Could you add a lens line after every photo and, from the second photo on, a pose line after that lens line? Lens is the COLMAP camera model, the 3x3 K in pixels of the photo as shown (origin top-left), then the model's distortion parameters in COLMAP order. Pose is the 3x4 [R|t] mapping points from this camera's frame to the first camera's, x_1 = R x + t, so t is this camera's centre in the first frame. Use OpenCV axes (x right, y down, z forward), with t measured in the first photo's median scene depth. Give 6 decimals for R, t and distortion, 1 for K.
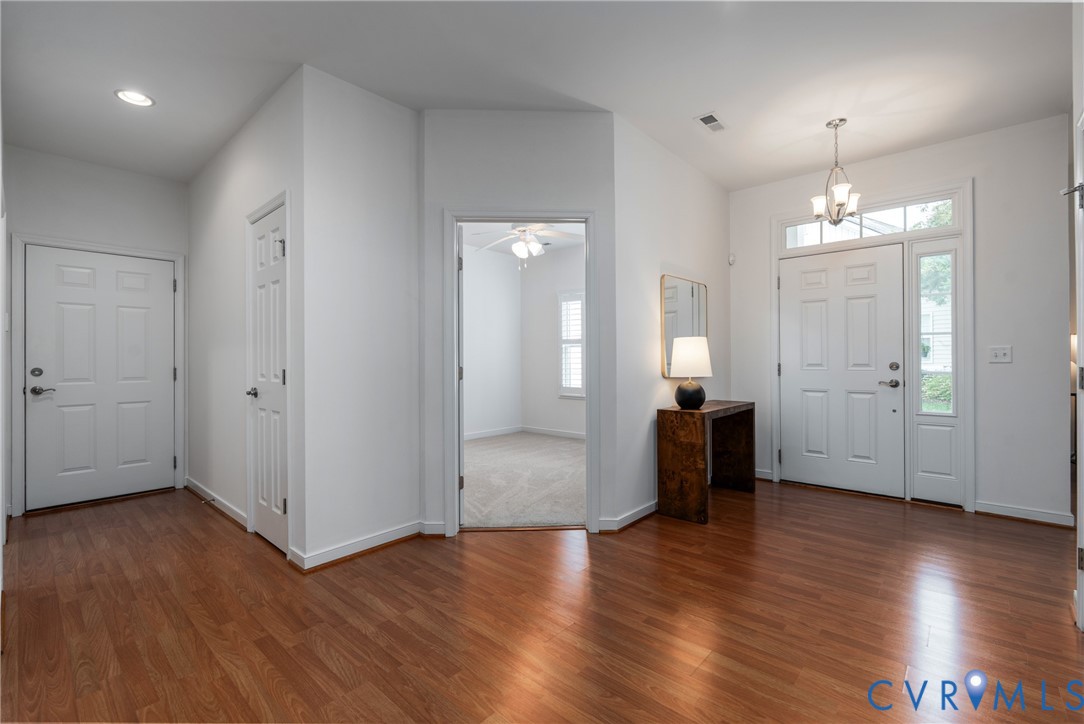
lens RADIAL K [[486.6, 0, 544.6], [0, 486.6, 336.0], [0, 0, 1]] dist [-0.001669, 0.000247]
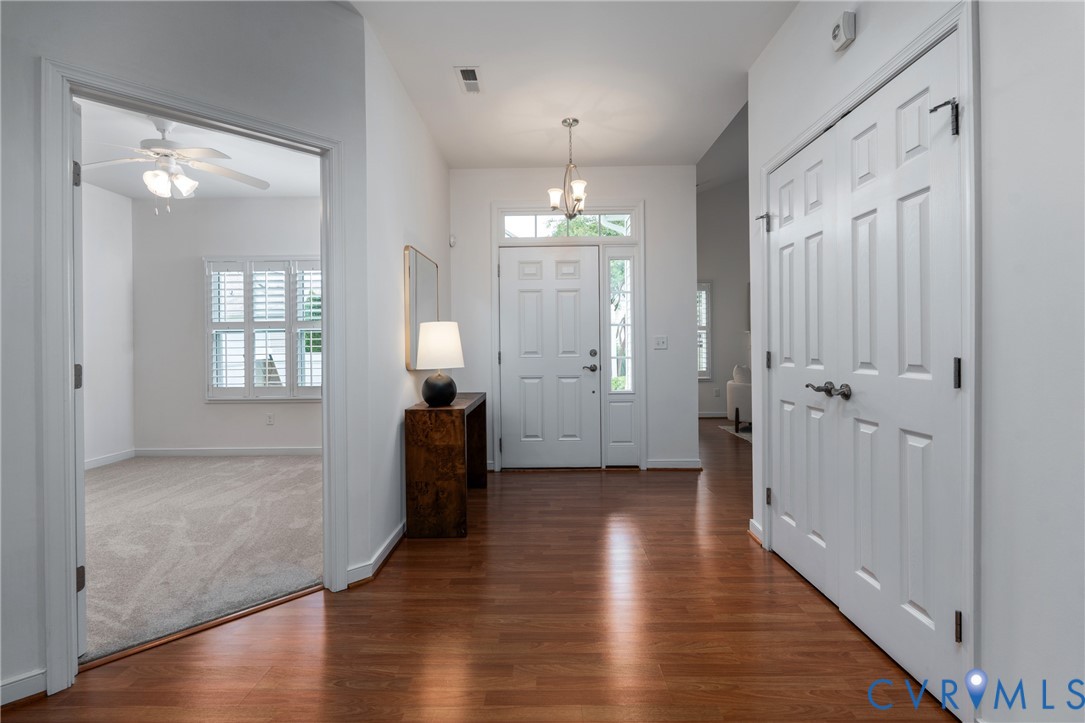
lens RADIAL K [[487.0, 0, 545.1], [0, 487.0, 335.5], [0, 0, 1]] dist [-0.001669, 0.000247]
pose [[0.751548, 0.009806, 0.659606, -0.127226], [-0.023057, 0.999669, 0.011409, 0.011675], [-0.659276, -0.023783, 0.751525, 0.232307]]
